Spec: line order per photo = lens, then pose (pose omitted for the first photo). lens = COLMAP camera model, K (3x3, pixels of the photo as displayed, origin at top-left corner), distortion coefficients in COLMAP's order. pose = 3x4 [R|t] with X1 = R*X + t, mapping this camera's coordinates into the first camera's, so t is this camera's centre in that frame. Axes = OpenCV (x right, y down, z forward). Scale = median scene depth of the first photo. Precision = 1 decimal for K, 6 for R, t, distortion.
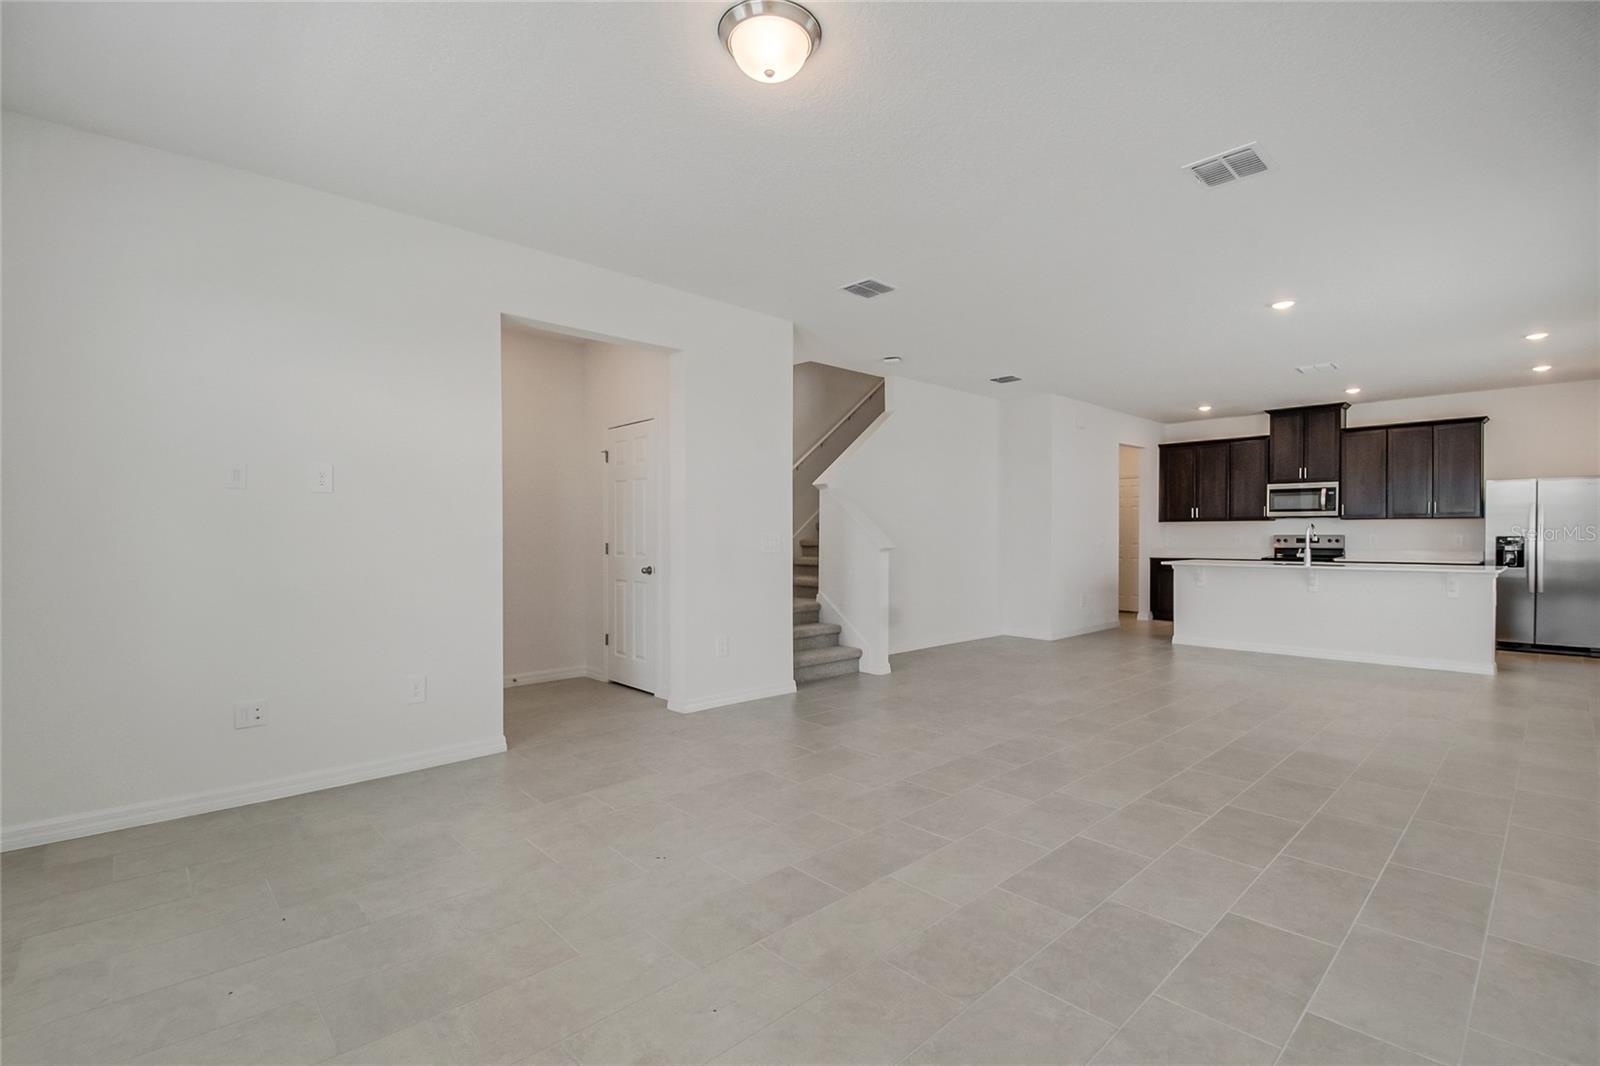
lens RADIAL K [[717.4, 0, 797.3], [0, 717.4, 541.6], [0, 0, 1]] dist [0.000458, -0.014612]
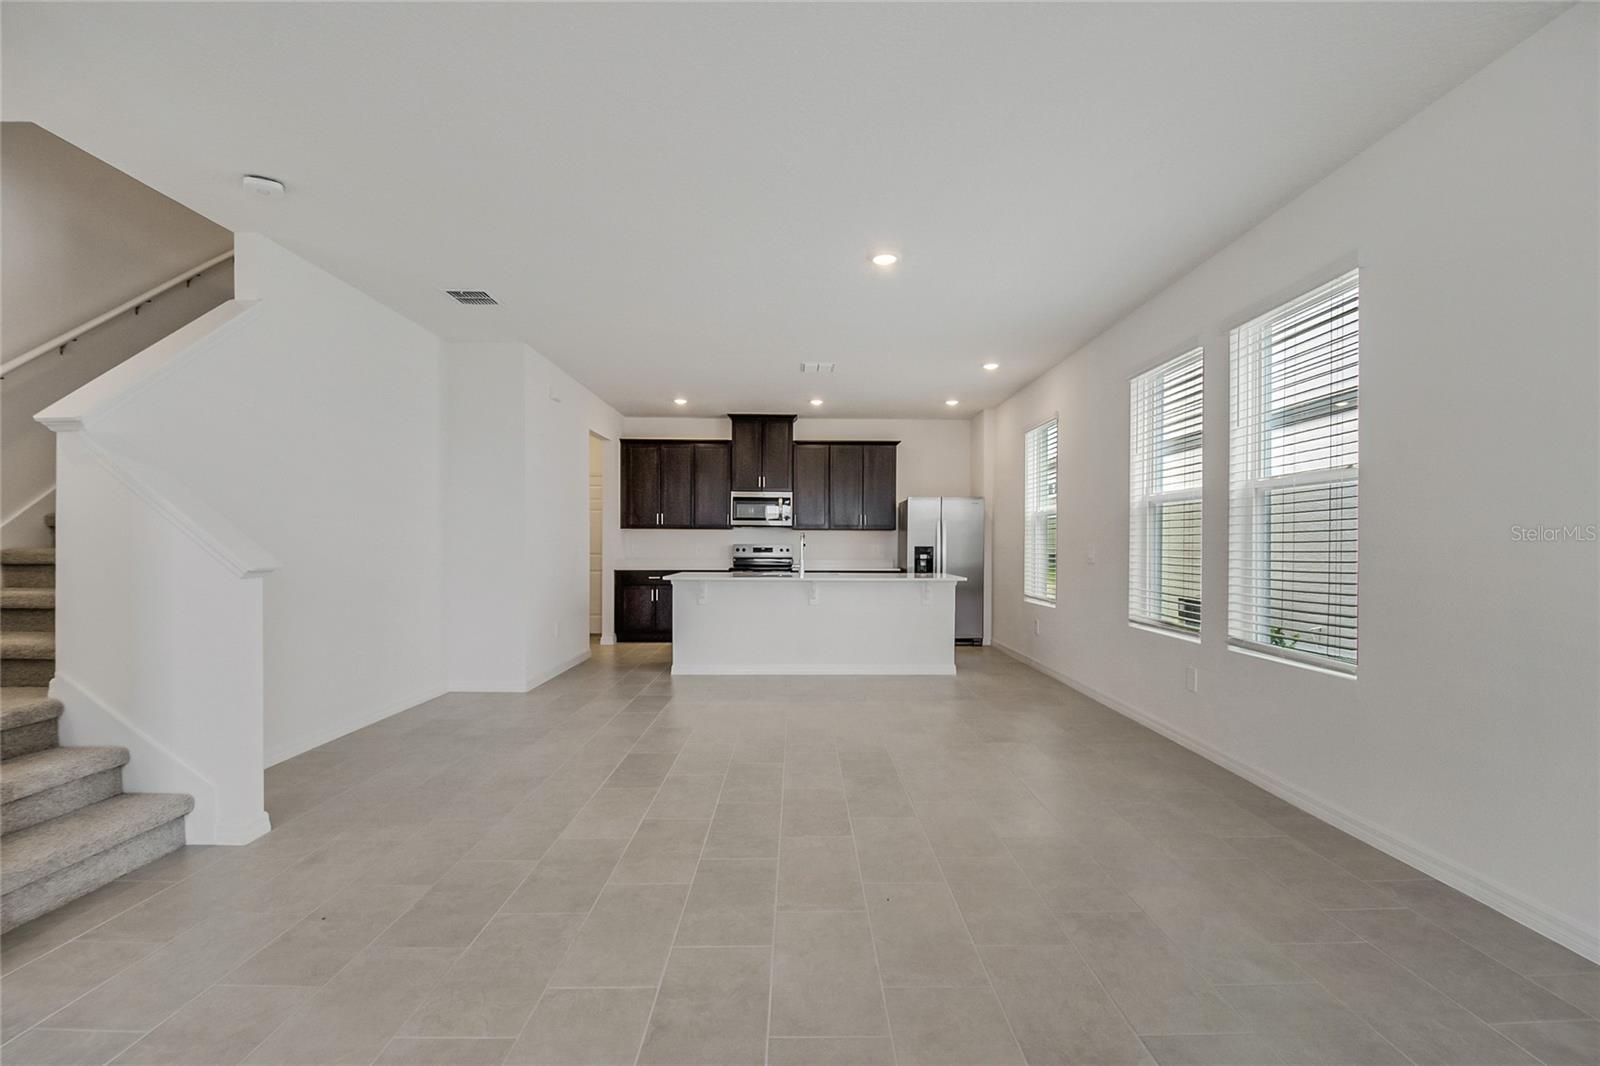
lens RADIAL K [[727.4, 0, 827.7], [0, 727.4, 555.0], [0, 0, 1]] dist [0.001506, -0.013077]
pose [[0.657159, -0.006105, 0.753727, 0.008373], [0.000409, 0.999970, 0.007743, -0.002323], [-0.753751, -0.004780, 0.657142, 0.279405]]
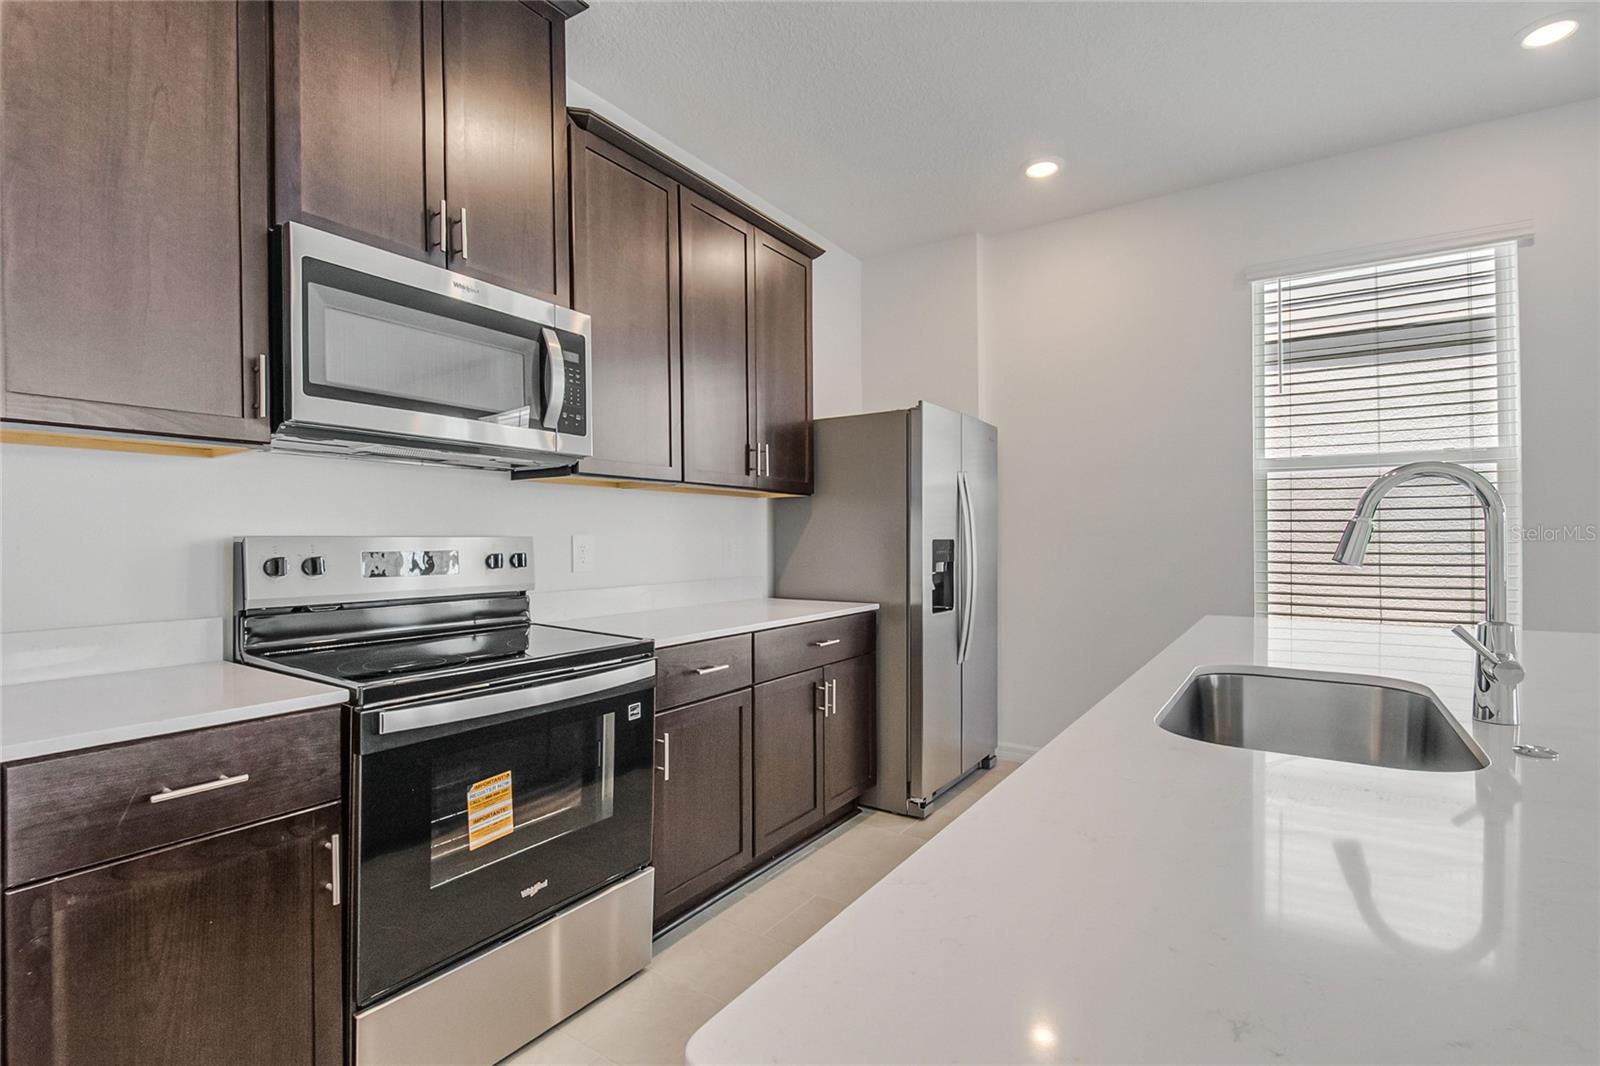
lens RADIAL K [[727.4, 0, 827.7], [0, 727.4, 555.0], [0, 0, 1]] dist [0.001506, -0.013077]
pose [[-0.243935, -0.021626, 0.969550, 0.501567], [0.007259, 0.999683, 0.024124, -0.008674], [-0.969764, 0.012922, -0.243701, 0.984537]]
